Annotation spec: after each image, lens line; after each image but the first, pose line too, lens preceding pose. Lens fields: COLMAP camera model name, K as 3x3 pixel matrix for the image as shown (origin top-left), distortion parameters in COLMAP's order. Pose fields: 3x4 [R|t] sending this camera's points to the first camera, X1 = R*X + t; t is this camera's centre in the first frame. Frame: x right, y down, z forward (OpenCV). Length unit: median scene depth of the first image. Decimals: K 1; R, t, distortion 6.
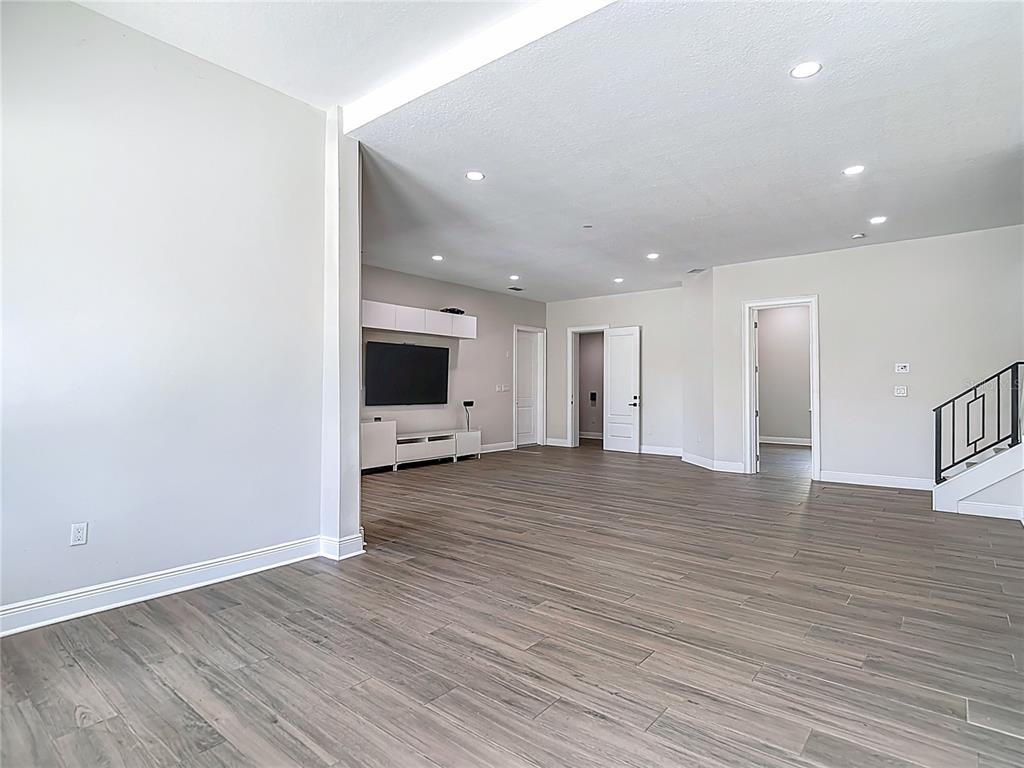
lens RADIAL K [[543.6, 0, 514.4], [0, 543.6, 378.6], [0, 0, 1]] dist [0.001974, -0.016005]
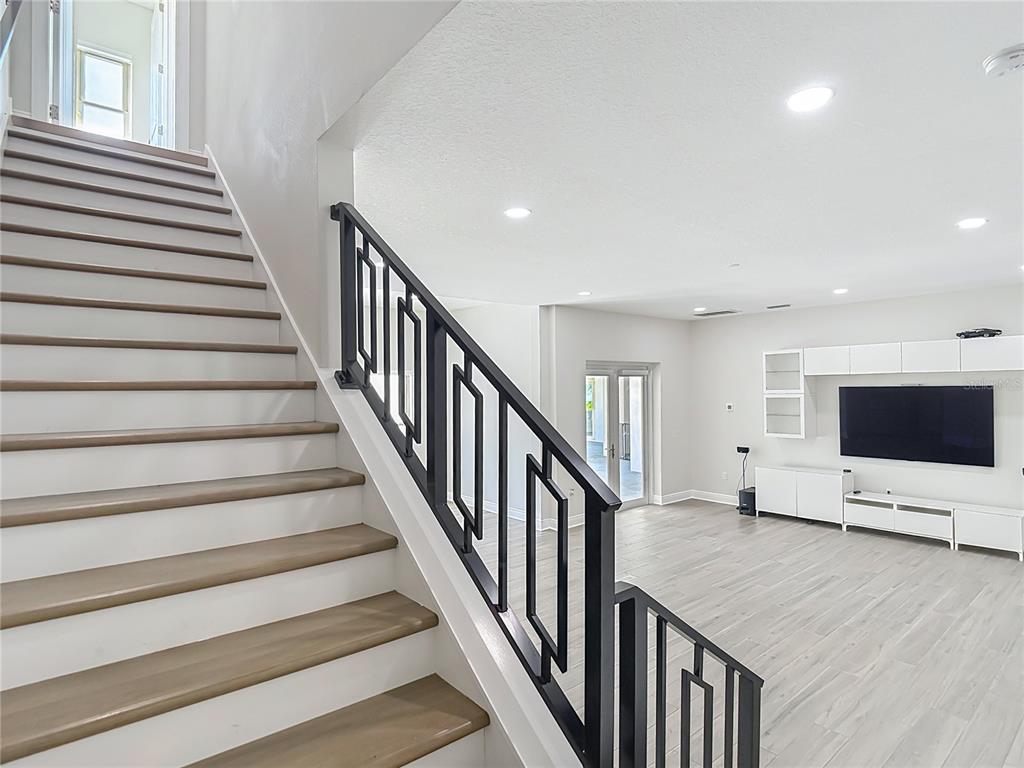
lens RADIAL K [[543.6, 0, 514.4], [0, 543.6, 378.6], [0, 0, 1]] dist [0.001974, -0.016005]
pose [[-0.192471, -0.013484, -0.981210, 1.151415], [0.027756, 0.999431, -0.019179, -0.120321], [0.980910, -0.030925, -0.191987, 0.957887]]
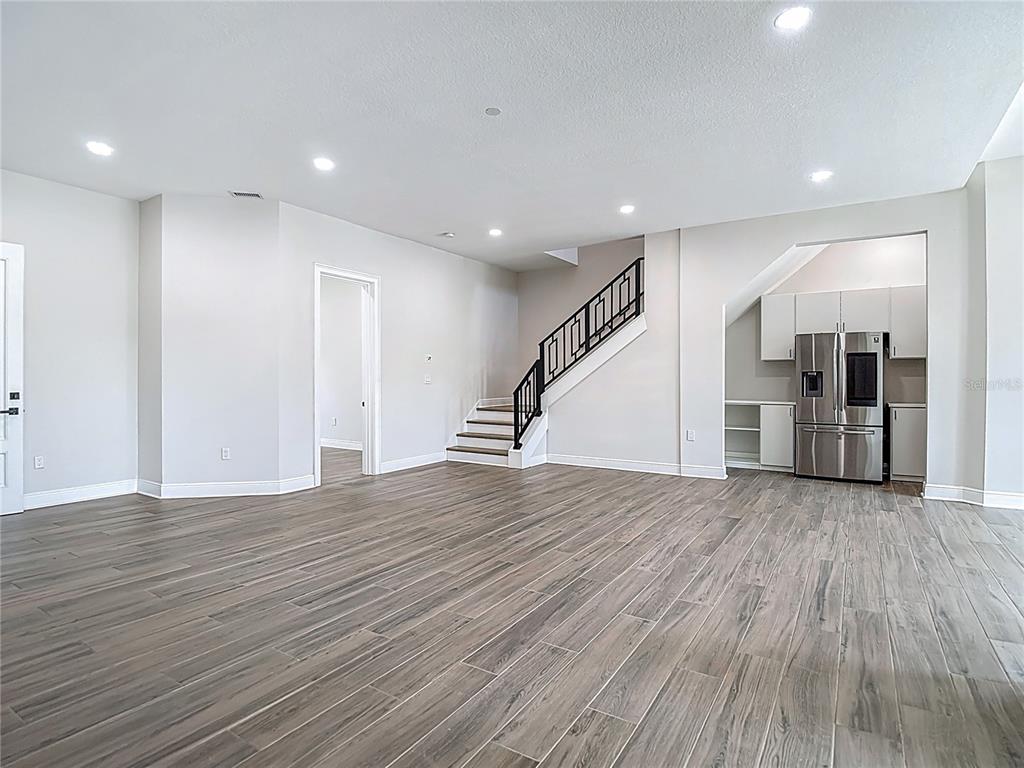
lens RADIAL K [[543.6, 0, 514.4], [0, 543.6, 378.6], [0, 0, 1]] dist [0.001974, -0.016005]
pose [[-0.129289, -0.005777, 0.991590, -0.547460], [-0.021727, 0.999759, 0.002992, 0.018081], [-0.991369, -0.021157, -0.129384, 1.209587]]
